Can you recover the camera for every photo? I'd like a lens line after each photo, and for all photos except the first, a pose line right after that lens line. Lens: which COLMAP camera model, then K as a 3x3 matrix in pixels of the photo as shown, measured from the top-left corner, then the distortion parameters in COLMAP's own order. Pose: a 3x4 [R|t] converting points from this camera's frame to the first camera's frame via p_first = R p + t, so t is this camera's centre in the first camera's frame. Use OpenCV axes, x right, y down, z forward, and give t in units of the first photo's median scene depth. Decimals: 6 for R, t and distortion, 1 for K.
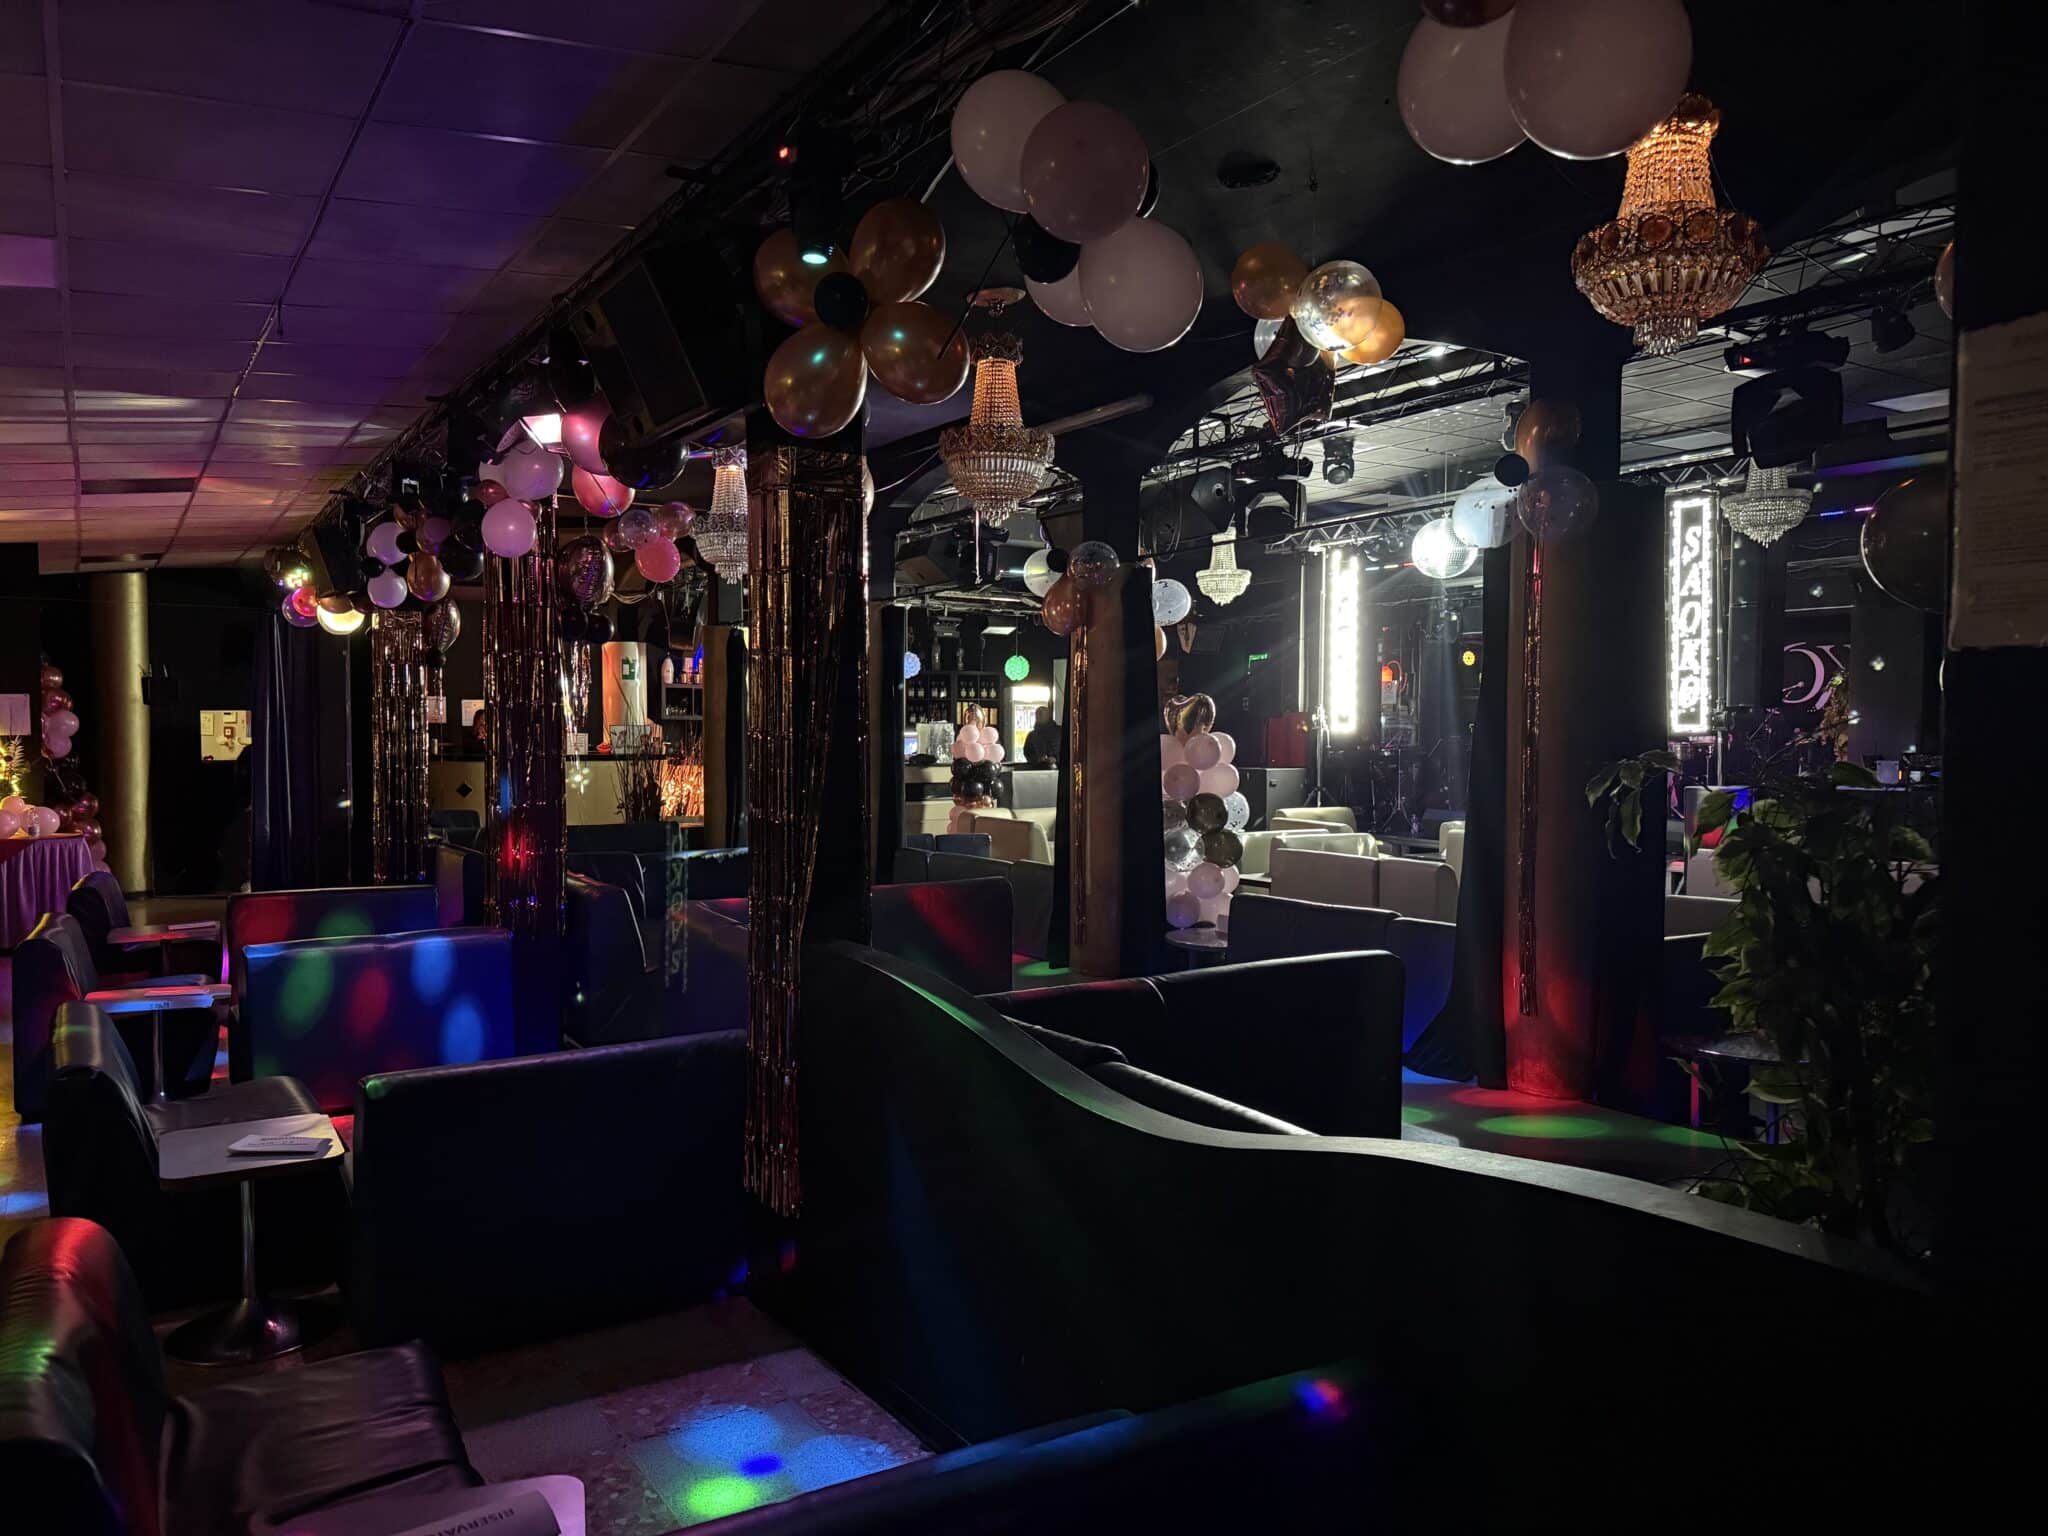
lens RADIAL K [[1421.2, 0, 1024.0], [0, 1421.2, 768.0], [0, 0, 1]] dist [0.120673, -0.151321]
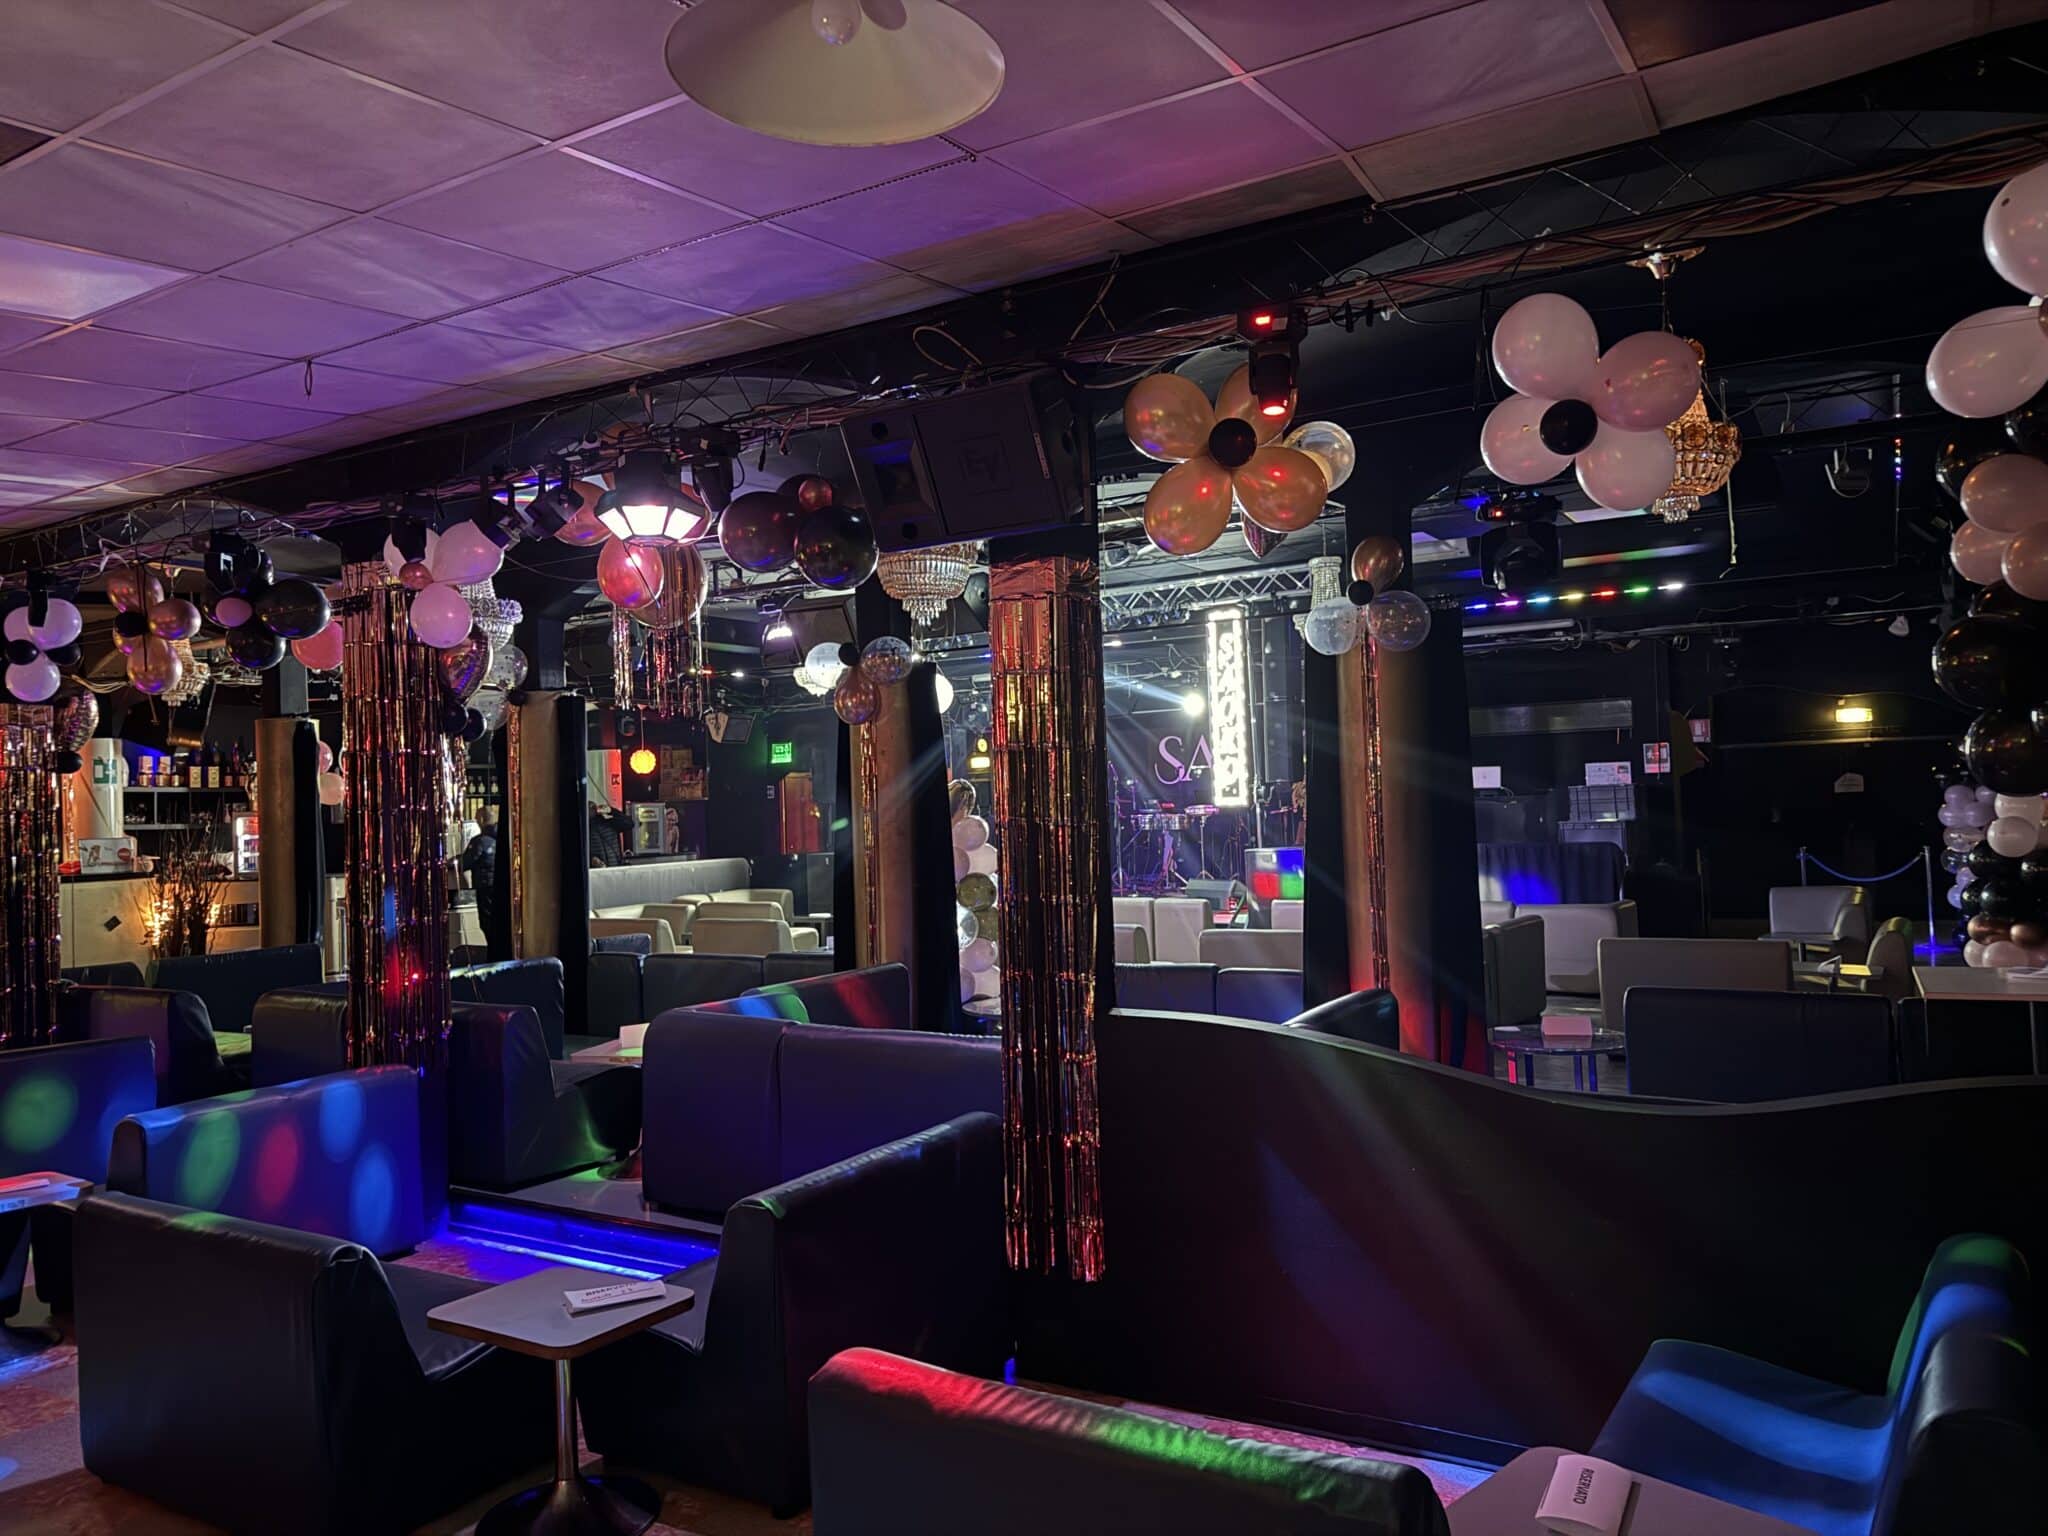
lens RADIAL K [[1421.2, 0, 1024.0], [0, 1421.2, 768.0], [0, 0, 1]] dist [0.120673, -0.151321]
pose [[0.901650, -0.020625, 0.431975, -0.199784], [0.047077, 0.997607, -0.050630, -0.003678], [-0.429898, 0.065987, 0.900463, 0.014663]]
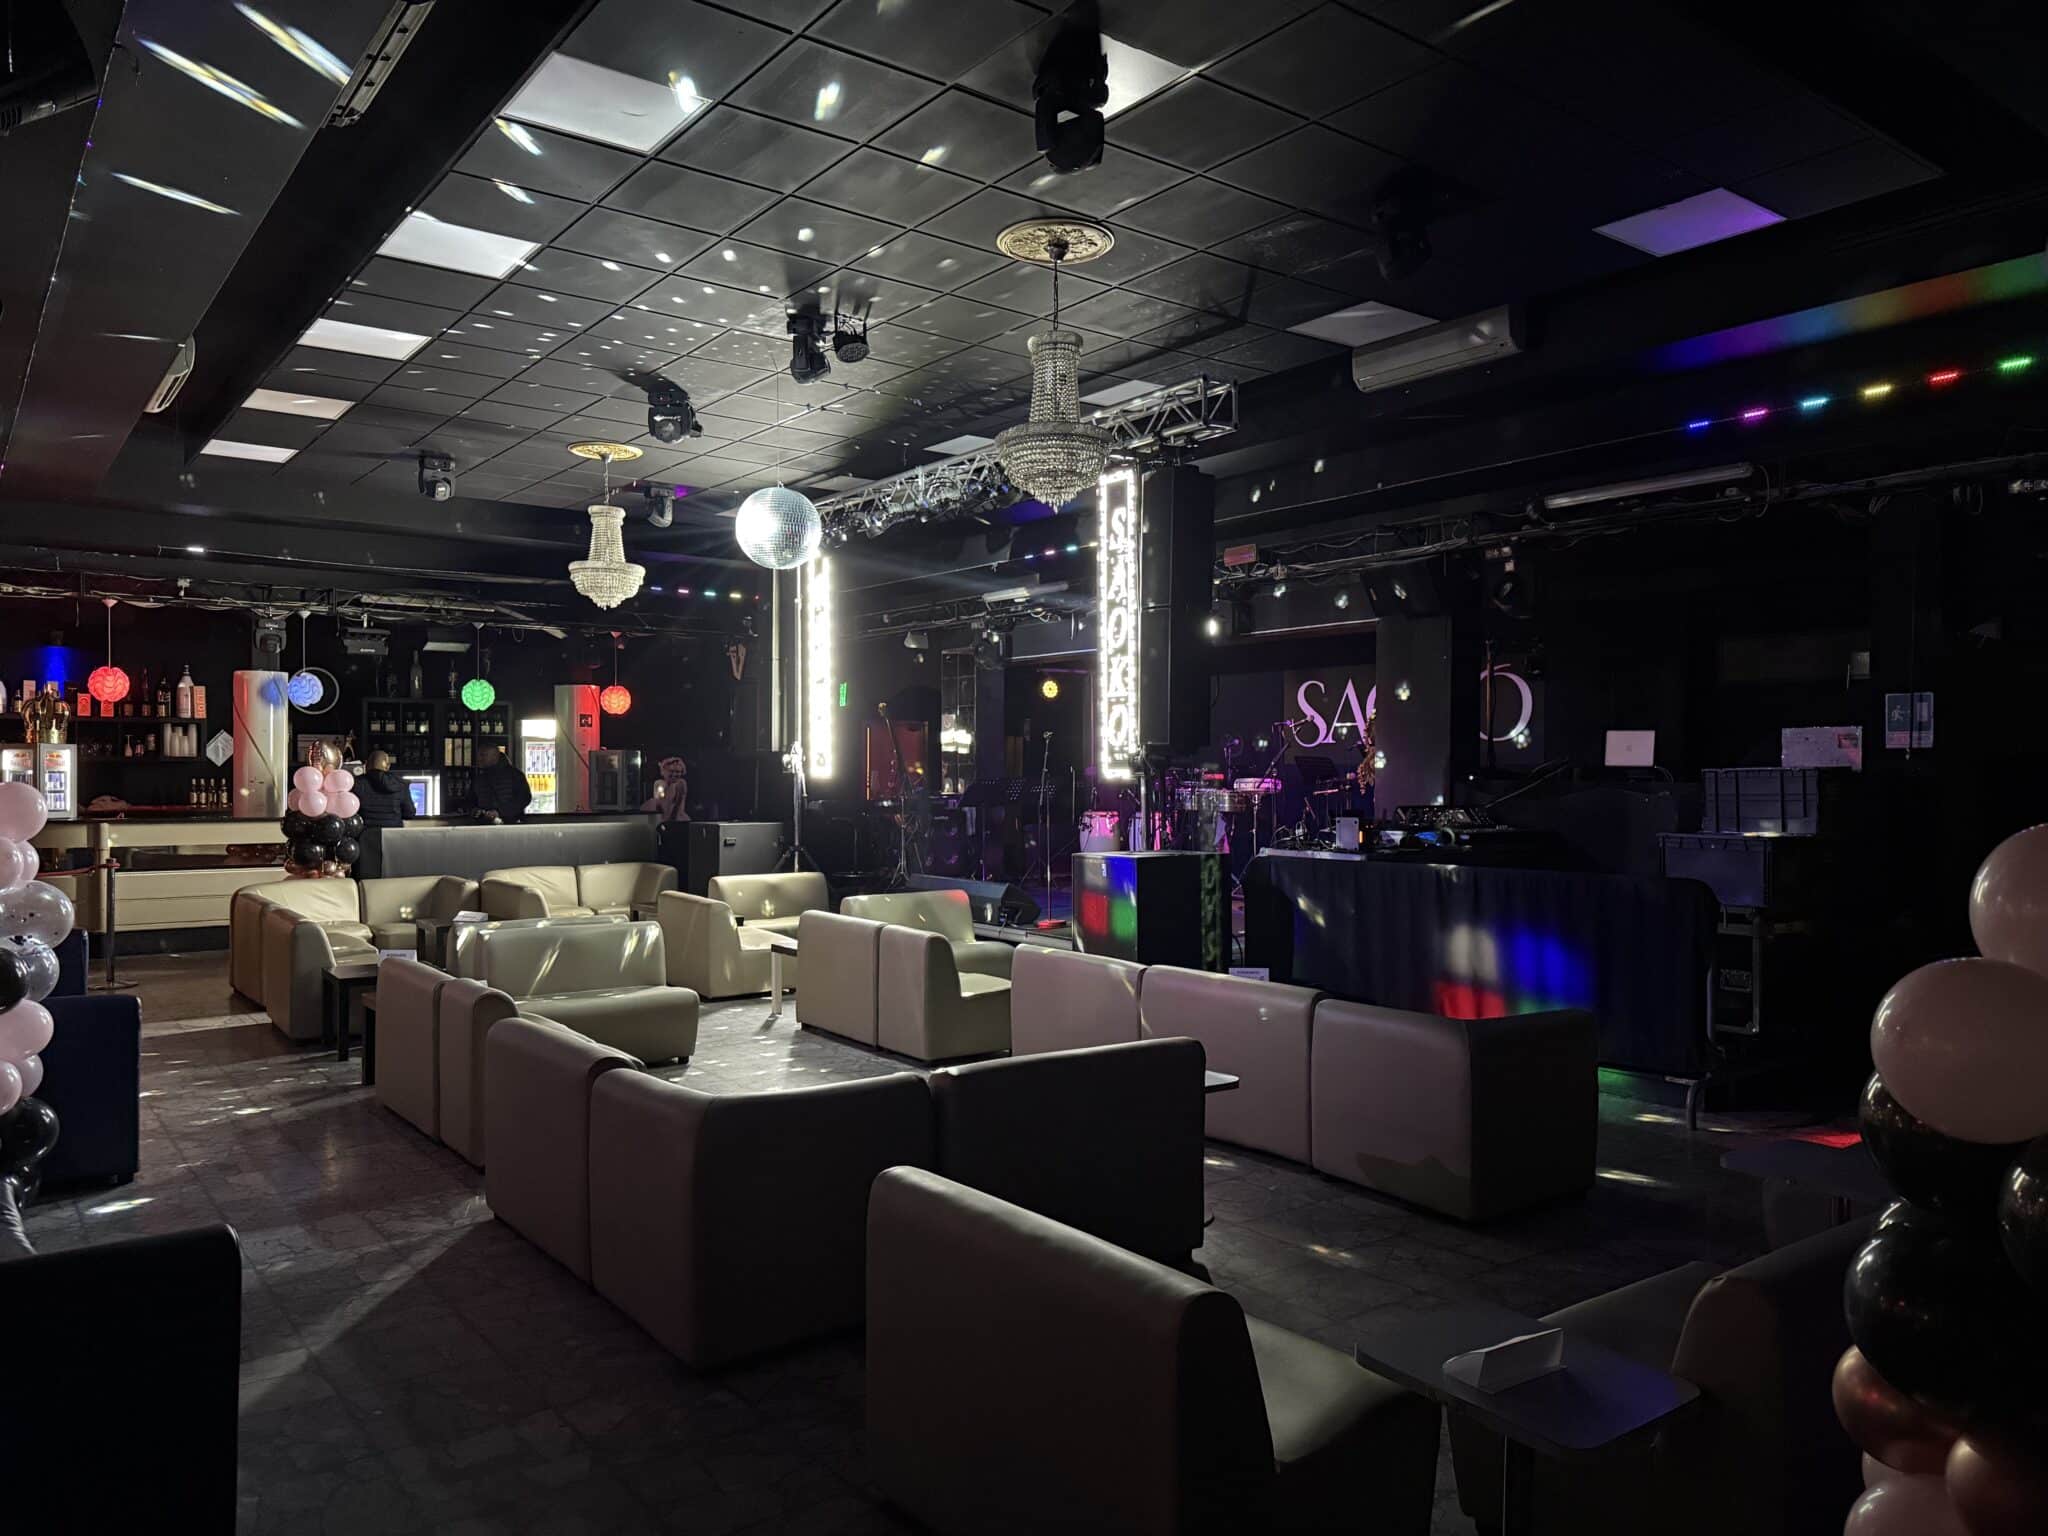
lens RADIAL K [[1421.2, 0, 1024.0], [0, 1421.2, 768.0], [0, 0, 1]] dist [0.120673, -0.151321]
pose [[0.996997, 0.000970, 0.077438, 0.350413], [0.001248, 0.999591, -0.028587, -0.009393], [-0.077434, 0.028598, 0.996587, 0.262511]]
